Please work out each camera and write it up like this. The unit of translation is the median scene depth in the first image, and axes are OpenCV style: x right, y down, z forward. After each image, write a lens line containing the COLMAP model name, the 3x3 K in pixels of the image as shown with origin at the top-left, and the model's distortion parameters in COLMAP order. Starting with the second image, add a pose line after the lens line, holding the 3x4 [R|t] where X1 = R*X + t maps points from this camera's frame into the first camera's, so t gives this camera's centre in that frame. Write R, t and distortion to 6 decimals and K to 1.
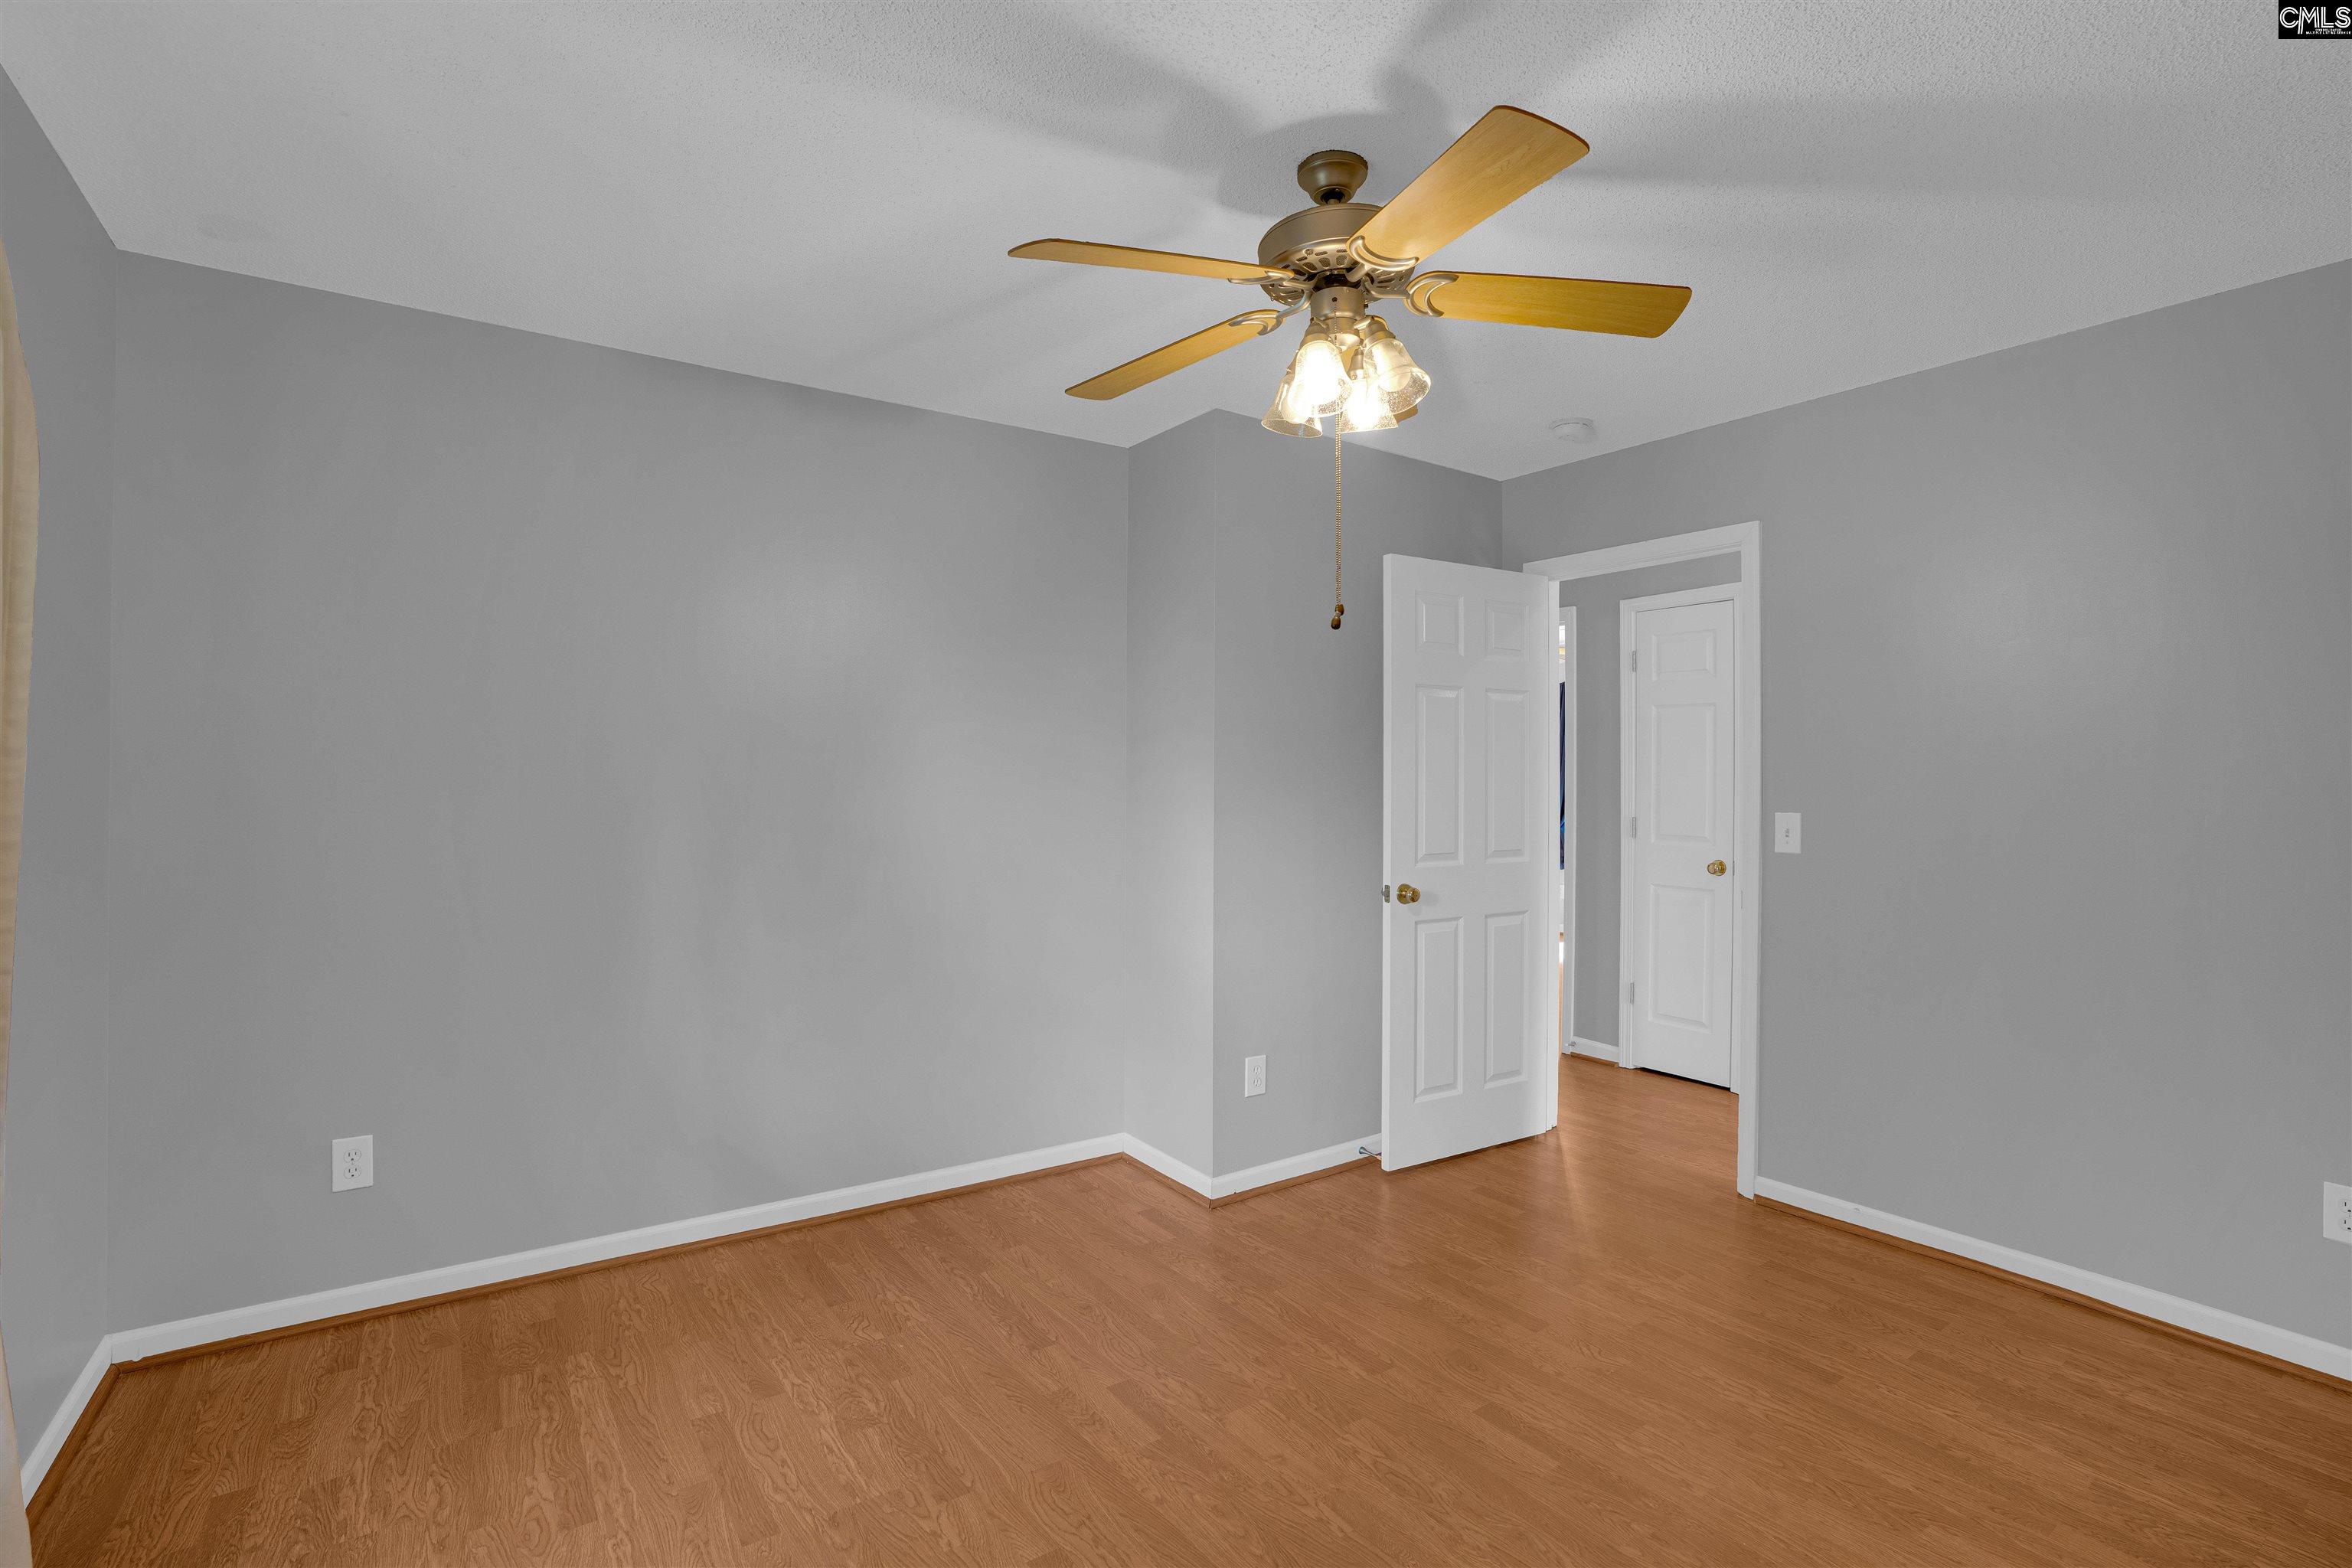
lens RADIAL K [[1099.1, 0, 1176.0], [0, 1099.1, 784.0], [0, 0, 1]] dist [-0.061450, 0.030583]
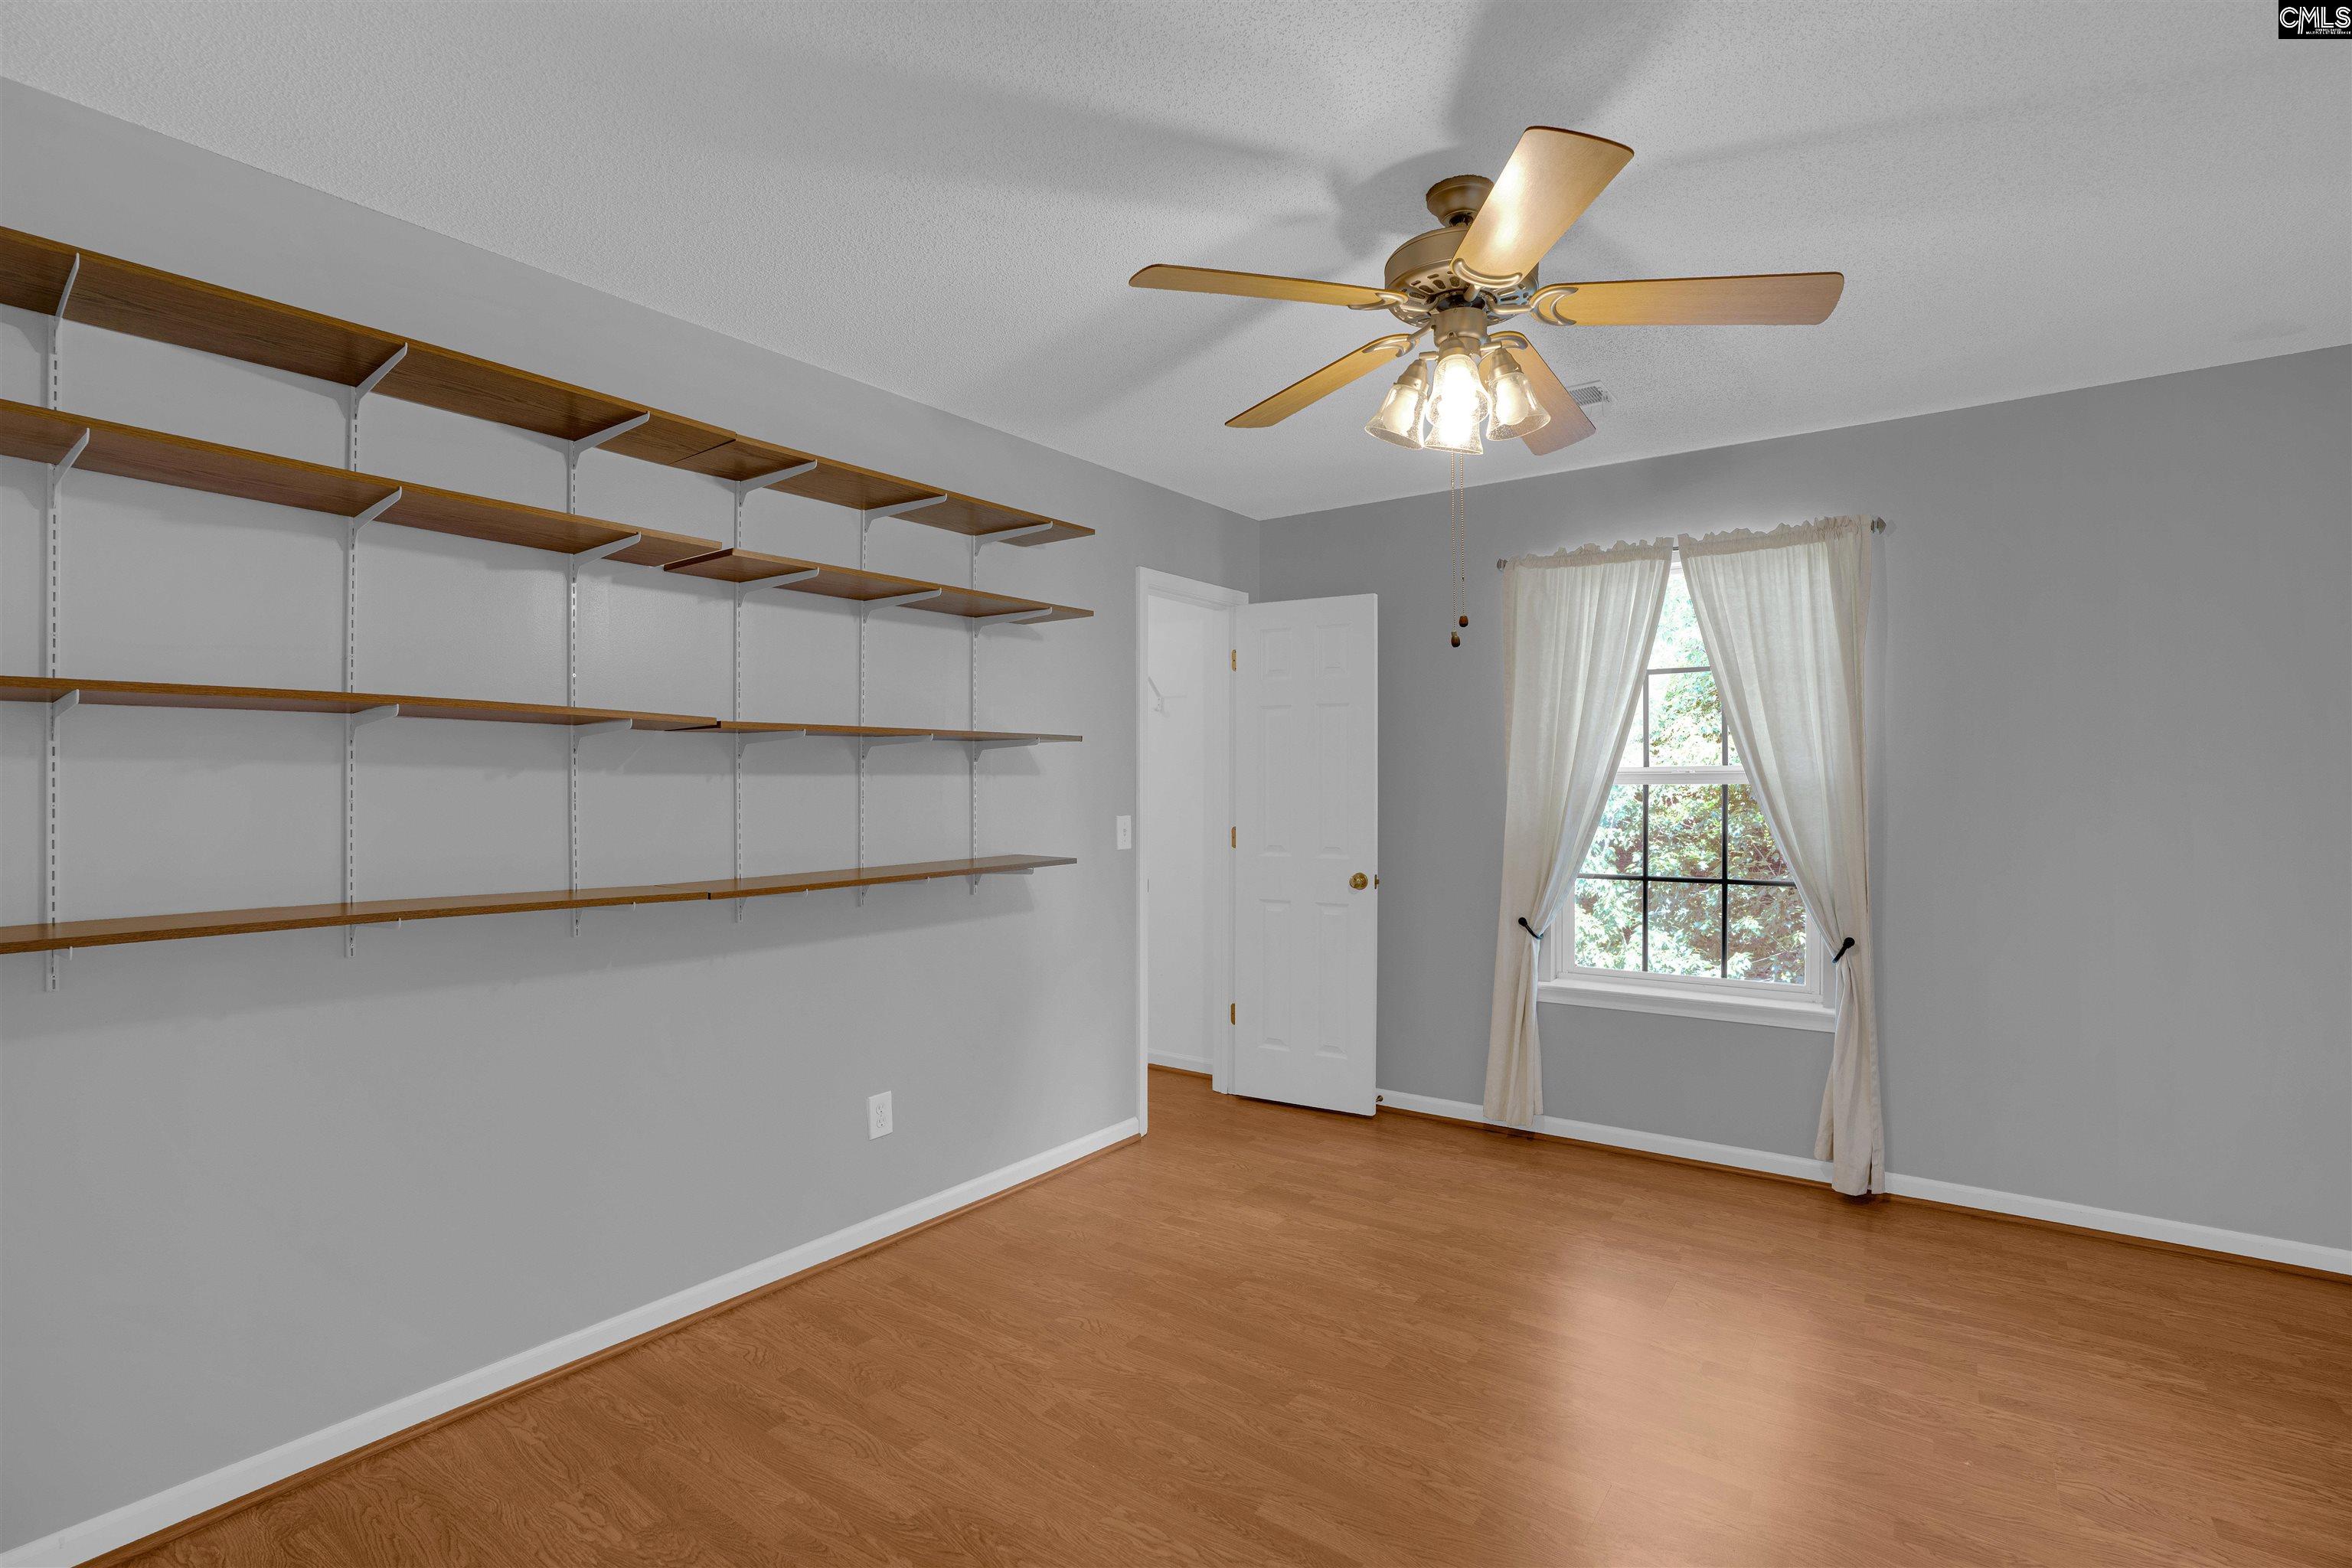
lens RADIAL K [[1099.1, 0, 1176.0], [0, 1099.1, 784.0], [0, 0, 1]] dist [-0.061450, 0.030583]
pose [[-0.943530, -0.003648, -0.331266, 0.692703], [-0.004979, 0.999983, 0.003168, -0.006720], [0.331249, 0.004638, -0.943532, 1.747957]]
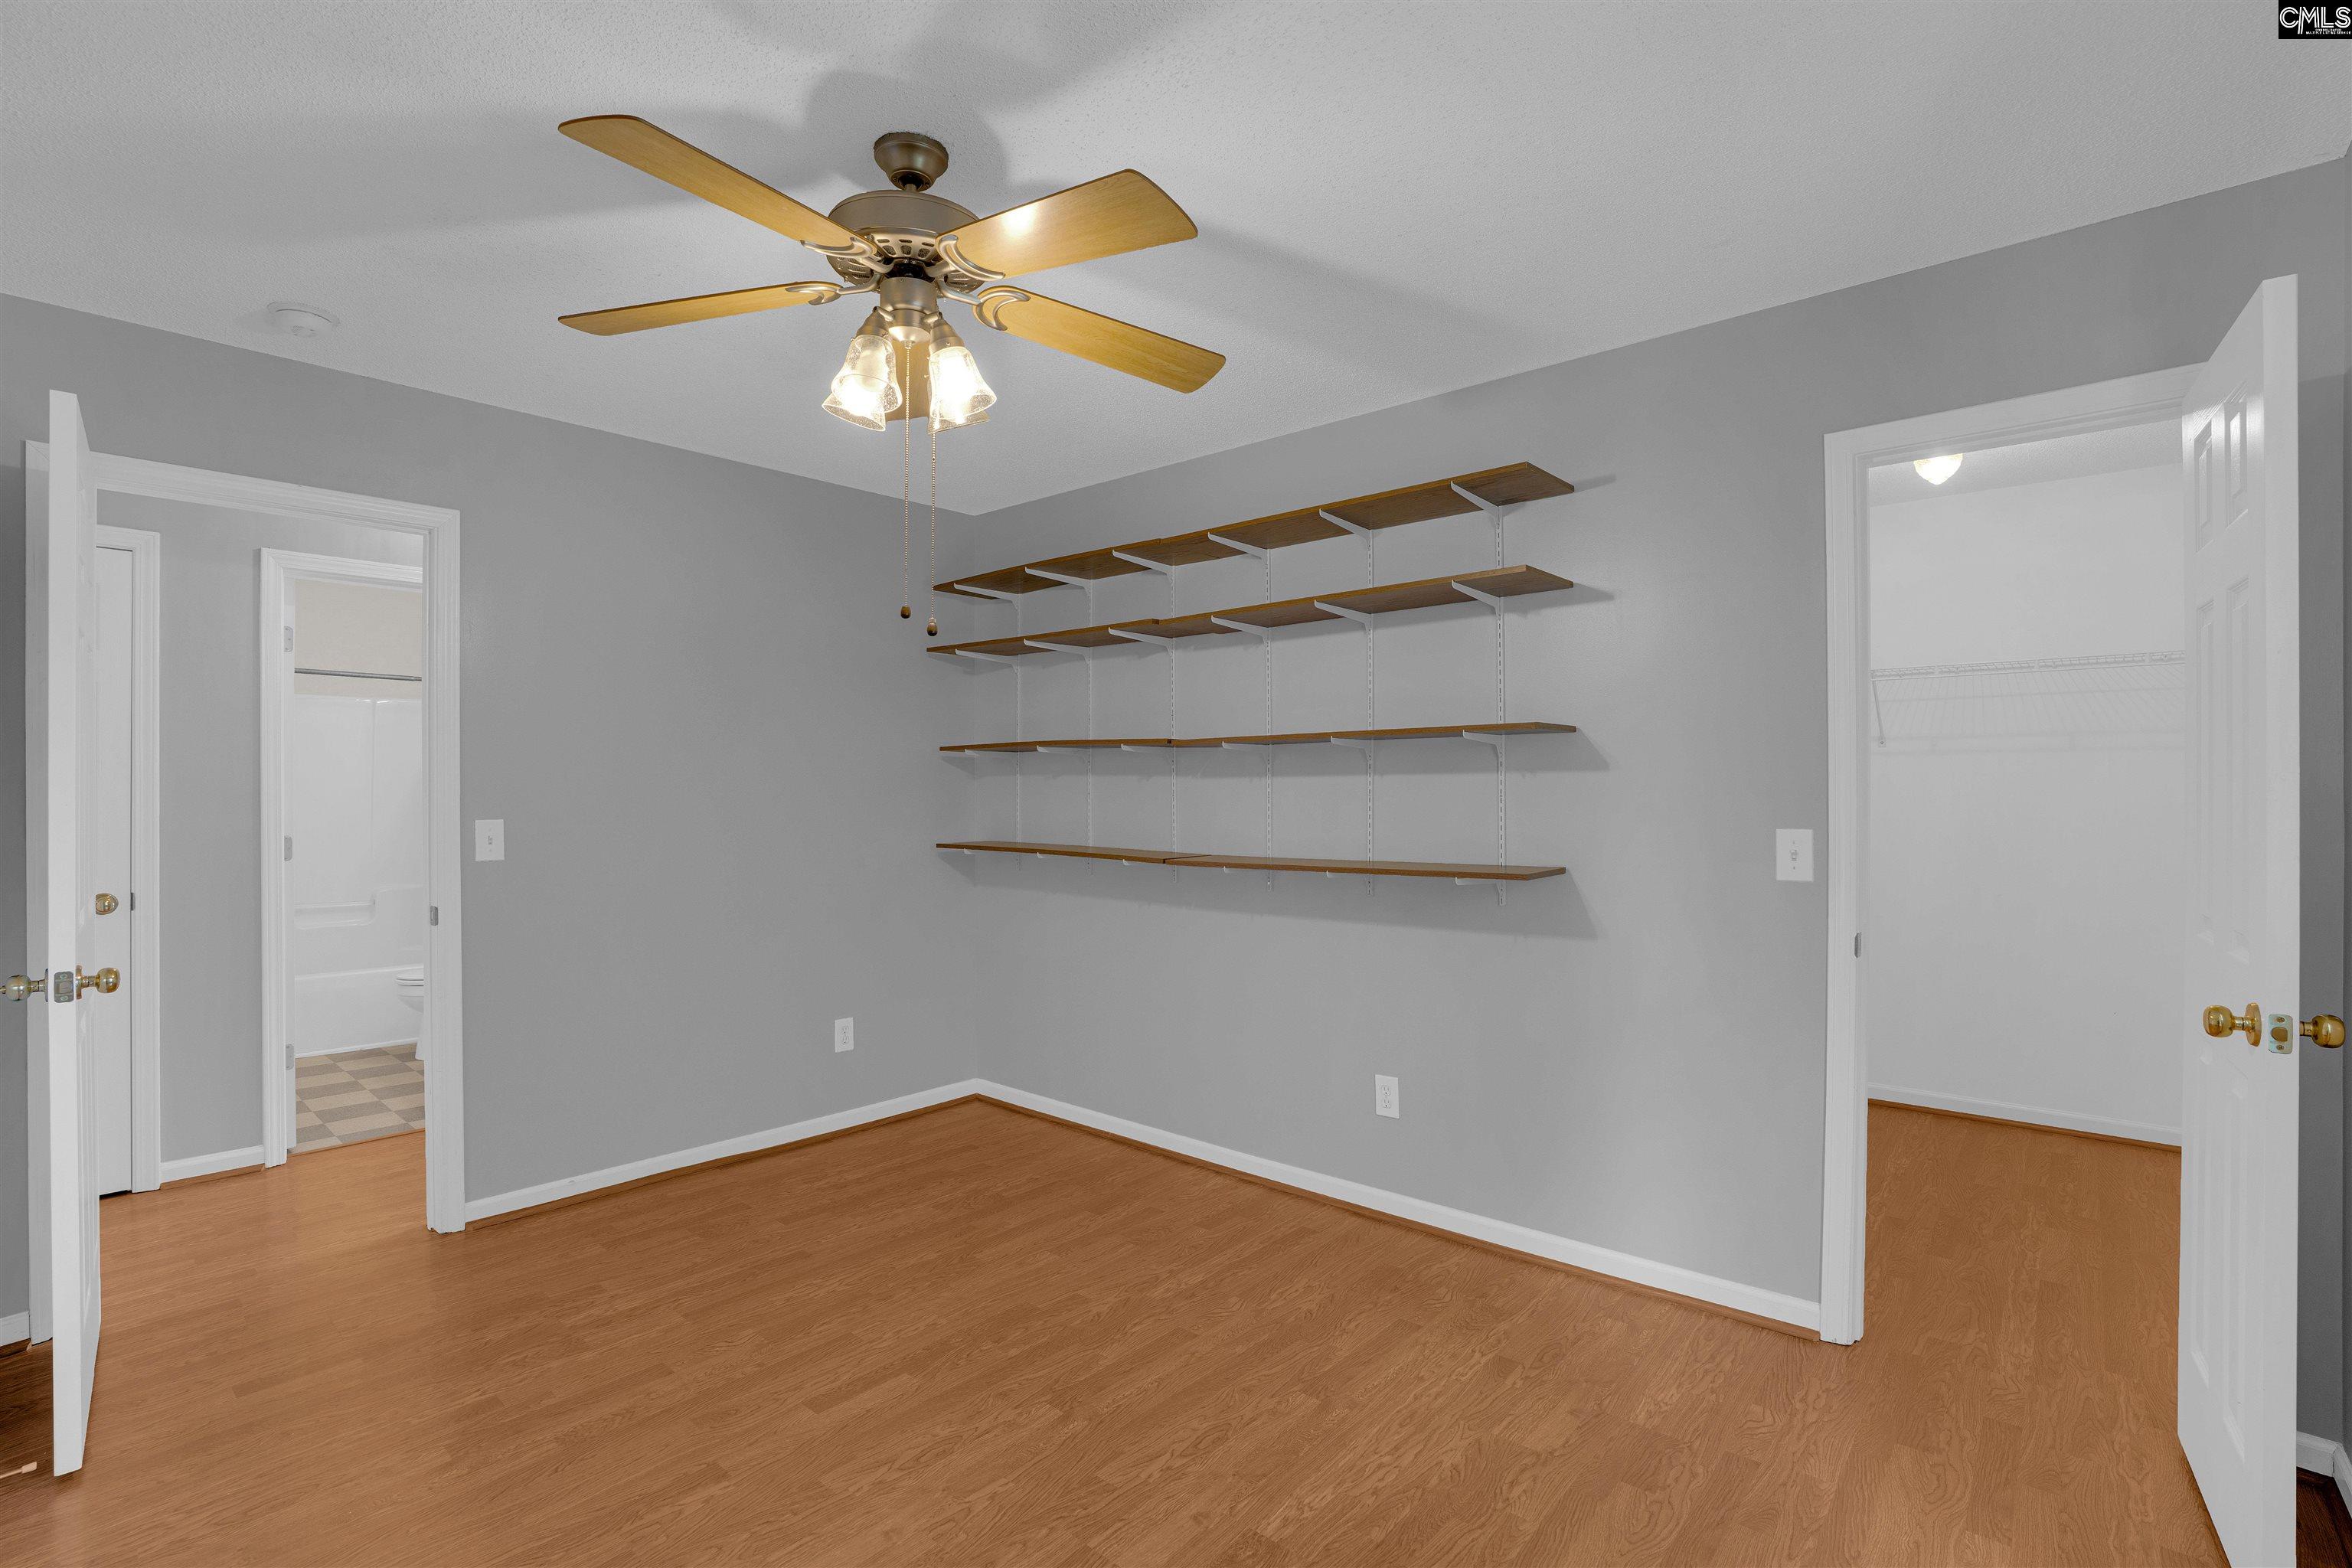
lens RADIAL K [[1099.1, 0, 1176.0], [0, 1099.1, 784.0], [0, 0, 1]] dist [-0.061450, 0.030583]
pose [[-0.237703, 0.002868, 0.971334, -0.791140], [0.006342, 0.999979, -0.001400, 0.001185], [-0.971317, 0.005827, -0.237716, 0.928705]]
